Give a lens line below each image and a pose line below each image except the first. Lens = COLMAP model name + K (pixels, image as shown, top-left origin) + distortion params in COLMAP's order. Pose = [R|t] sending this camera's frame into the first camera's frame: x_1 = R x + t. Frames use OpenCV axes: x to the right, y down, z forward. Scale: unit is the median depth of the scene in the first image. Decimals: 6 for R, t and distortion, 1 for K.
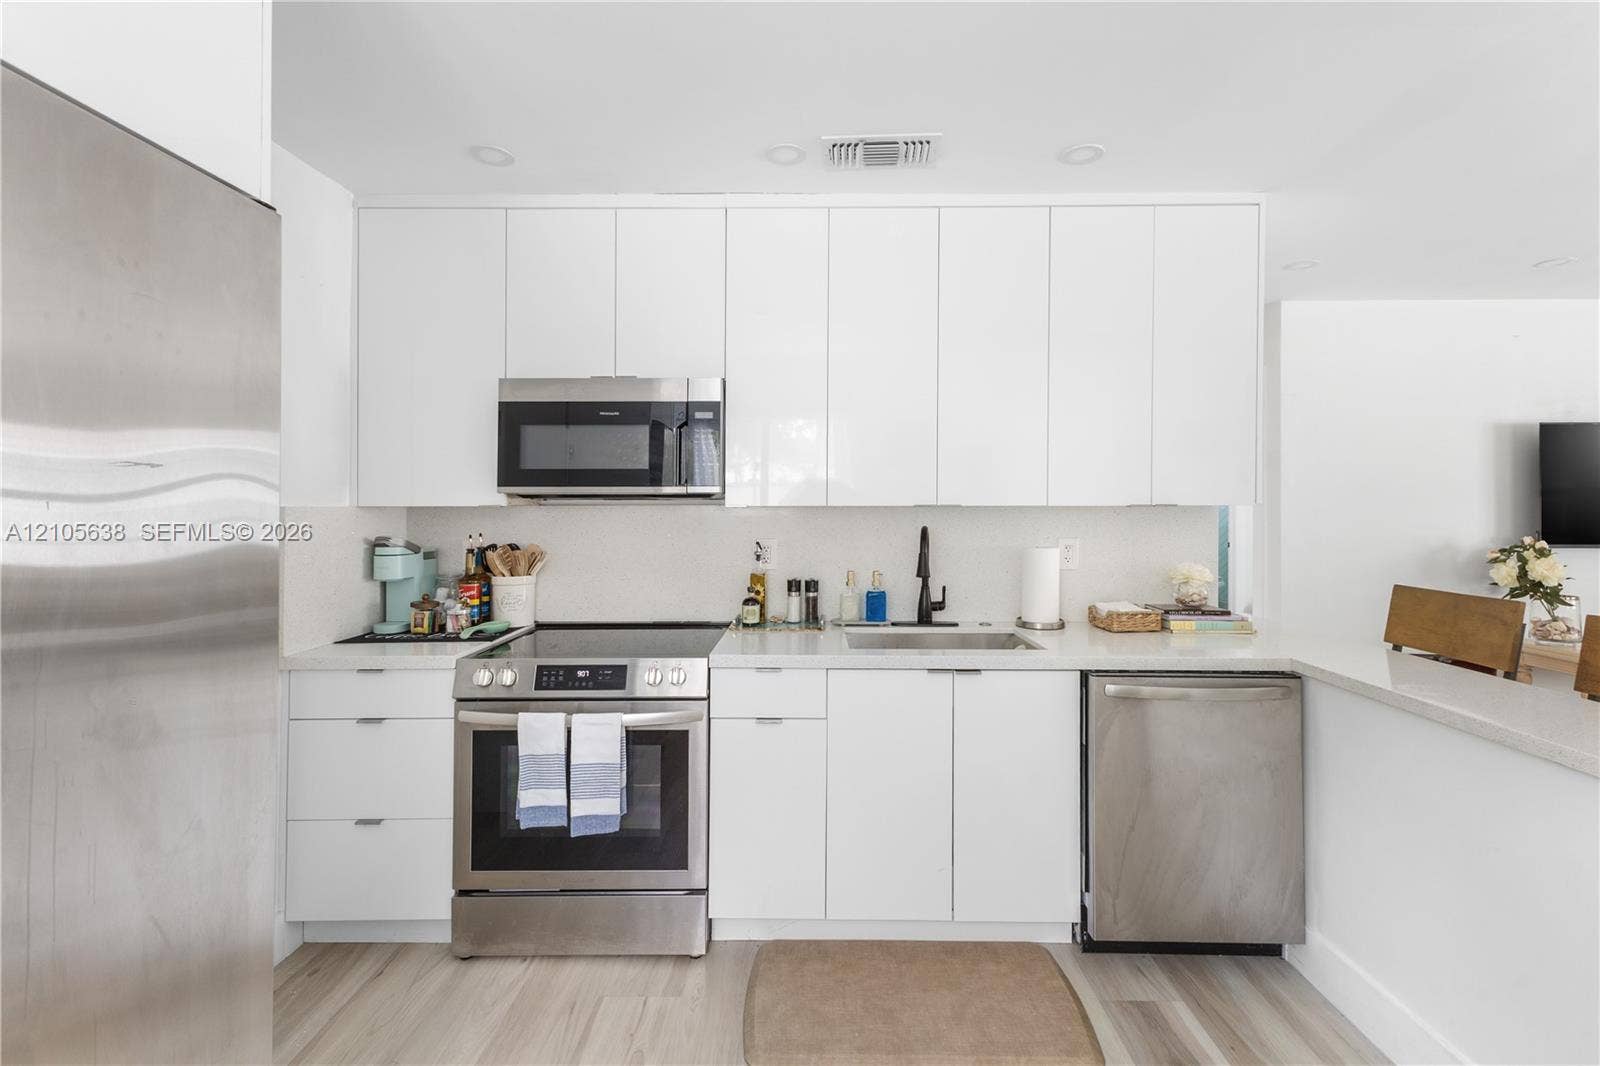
lens RADIAL K [[702.7, 0, 791.2], [0, 702.7, 497.2], [0, 0, 1]] dist [0.011888, -0.000477]
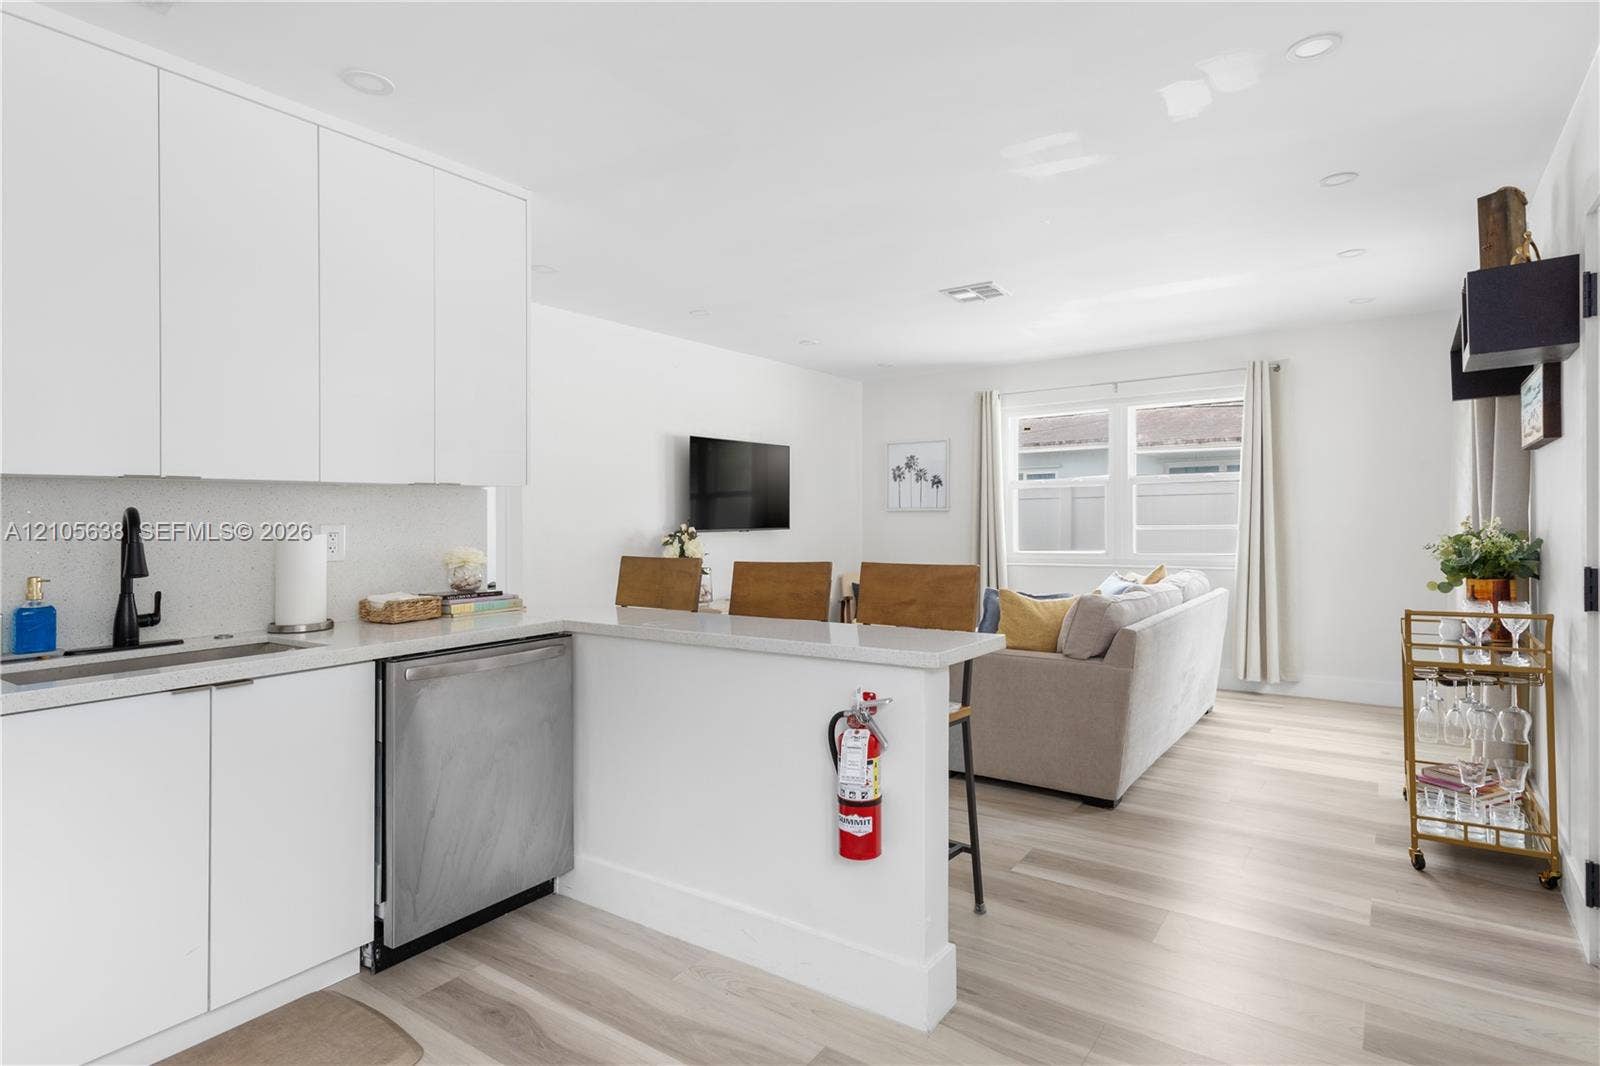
lens RADIAL K [[842.6, 0, 802.5], [0, 842.6, 512.3], [0, 0, 1]] dist [0.022319, -0.000641]
pose [[0.562925, -0.000925, 0.826507, -0.147078], [-0.000445, 0.999999, 0.001422, 0.046814], [-0.826508, -0.001169, 0.562924, -0.047386]]
